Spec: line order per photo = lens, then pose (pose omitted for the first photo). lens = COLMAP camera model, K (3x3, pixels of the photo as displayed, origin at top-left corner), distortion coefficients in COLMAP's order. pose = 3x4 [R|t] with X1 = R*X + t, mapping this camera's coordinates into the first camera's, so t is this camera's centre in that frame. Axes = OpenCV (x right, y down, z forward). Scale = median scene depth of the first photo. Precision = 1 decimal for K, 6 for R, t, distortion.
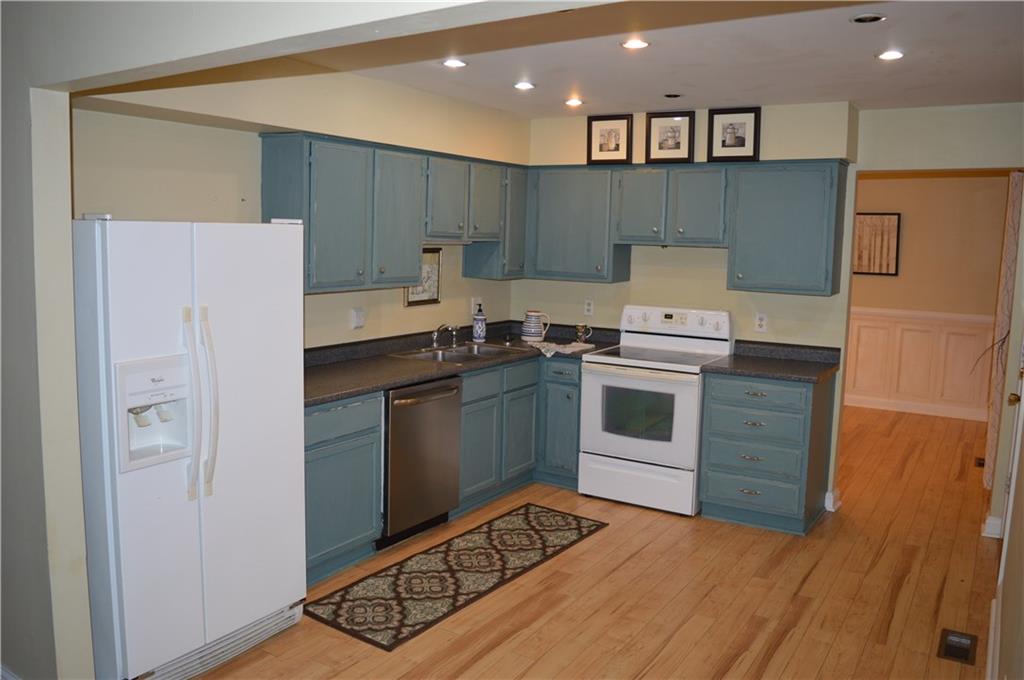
lens RADIAL K [[830.2, 0, 512.0], [0, 830.2, 340.0], [0, 0, 1]] dist [-0.072349, 0.007886]
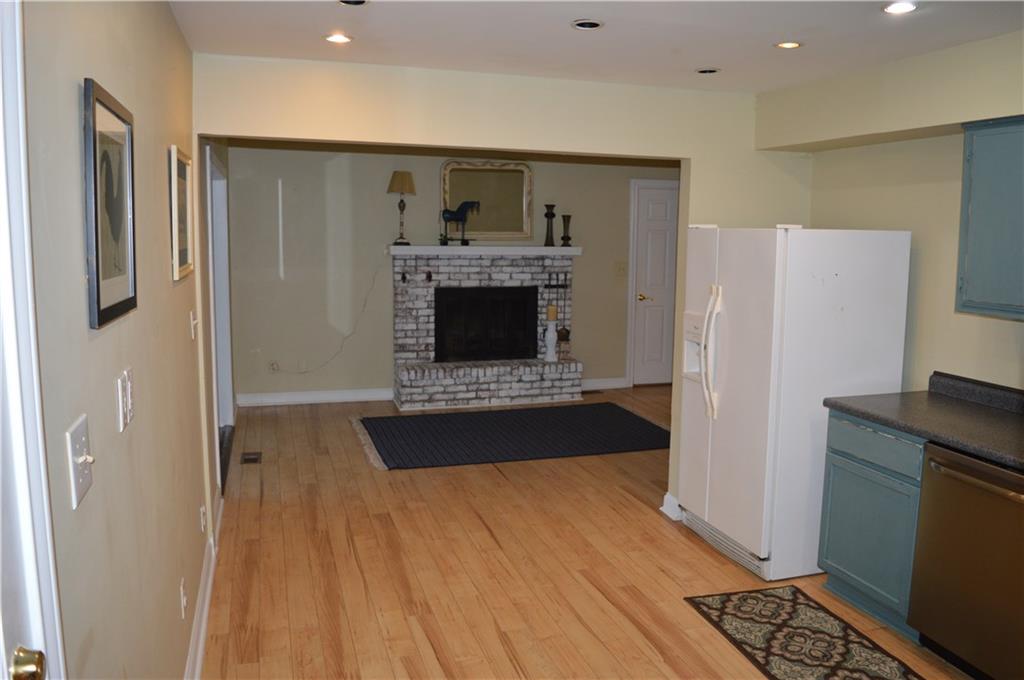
lens RADIAL K [[830.2, 0, 512.0], [0, 830.2, 340.0], [0, 0, 1]] dist [-0.072349, 0.007886]
pose [[-0.660967, 0.069809, -0.747161, 0.773708], [-0.120291, 0.972932, 0.197318, -0.155889], [0.740711, 0.220297, -0.634678, 1.350918]]
